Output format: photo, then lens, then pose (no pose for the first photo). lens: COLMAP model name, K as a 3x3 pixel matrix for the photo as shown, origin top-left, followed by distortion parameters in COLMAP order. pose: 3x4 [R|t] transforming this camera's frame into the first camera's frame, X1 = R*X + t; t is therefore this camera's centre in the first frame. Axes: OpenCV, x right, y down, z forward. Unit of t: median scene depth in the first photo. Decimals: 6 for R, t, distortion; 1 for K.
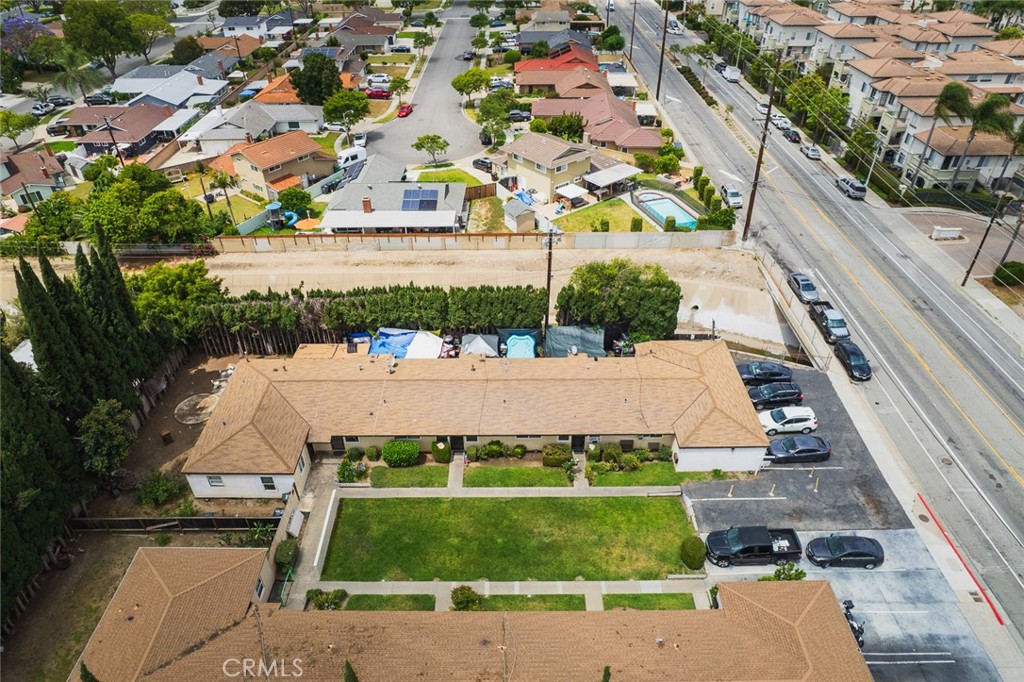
lens RADIAL K [[651.4, 0, 512.0], [0, 651.4, 341.0], [0, 0, 1]] dist [-0.030726, 0.005039]
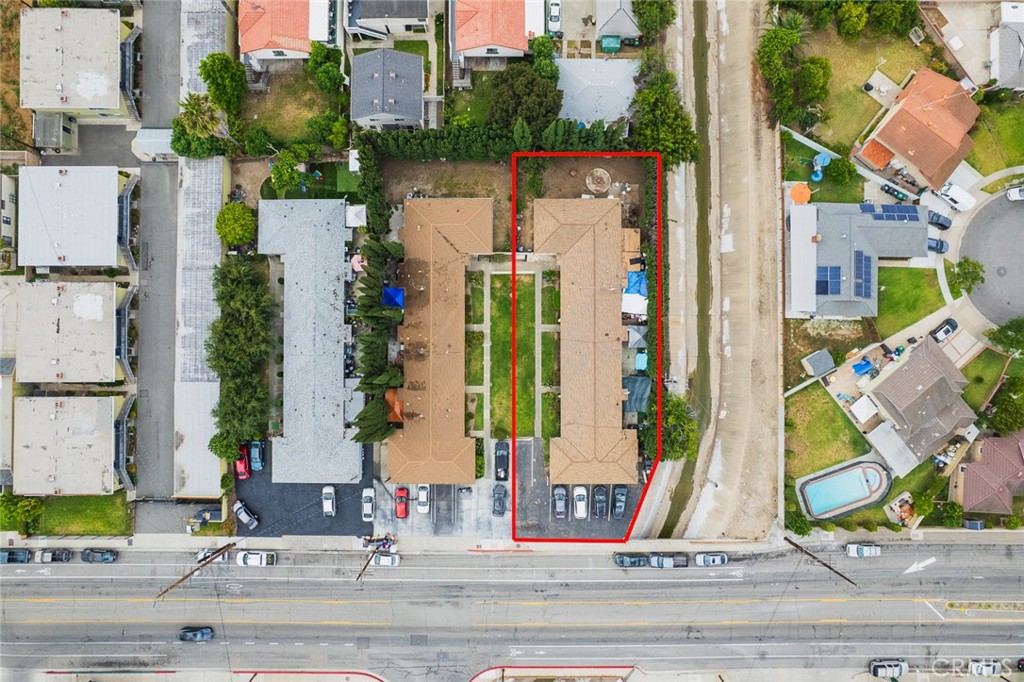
lens RADIAL K [[651.4, 0, 512.0], [0, 651.4, 341.0], [0, 0, 1]] dist [-0.030726, 0.005039]
pose [[-0.003781, 0.999976, -0.005868, -0.034832], [-0.599327, 0.002432, 0.800501, -1.381929], [0.800495, 0.006543, 0.599303, -0.314438]]
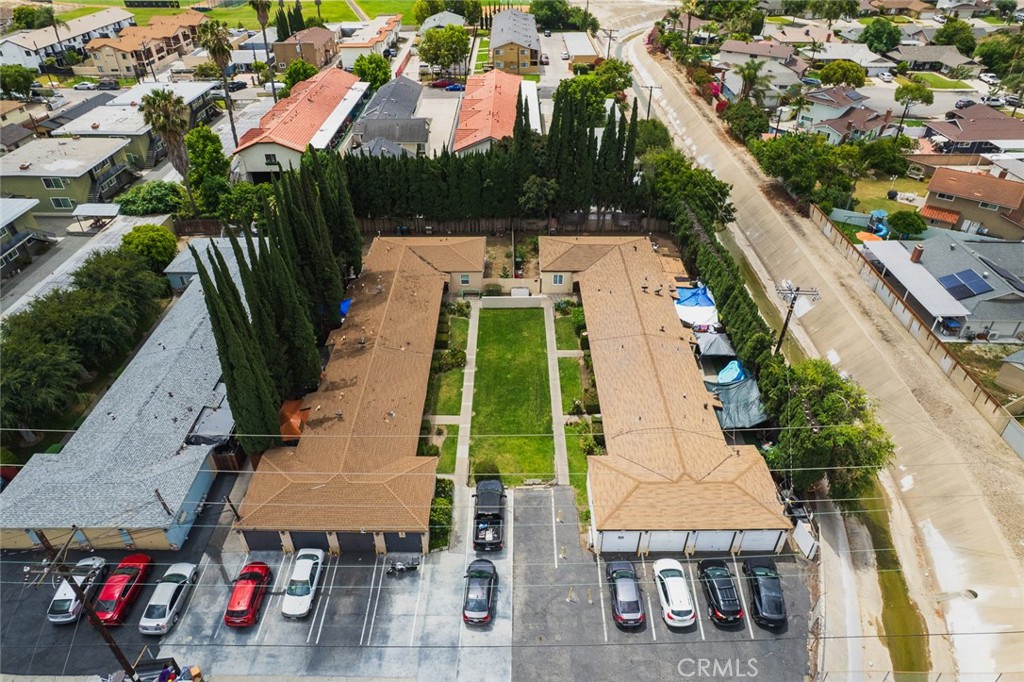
lens RADIAL K [[651.4, 0, 512.0], [0, 651.4, 341.0], [0, 0, 1]] dist [-0.030726, 0.005039]
pose [[-0.002287, 0.590022, -0.807384, 0.960999], [-0.592516, 0.649596, 0.476392, -0.364394], [0.805555, 0.479478, 0.348112, 0.461671]]
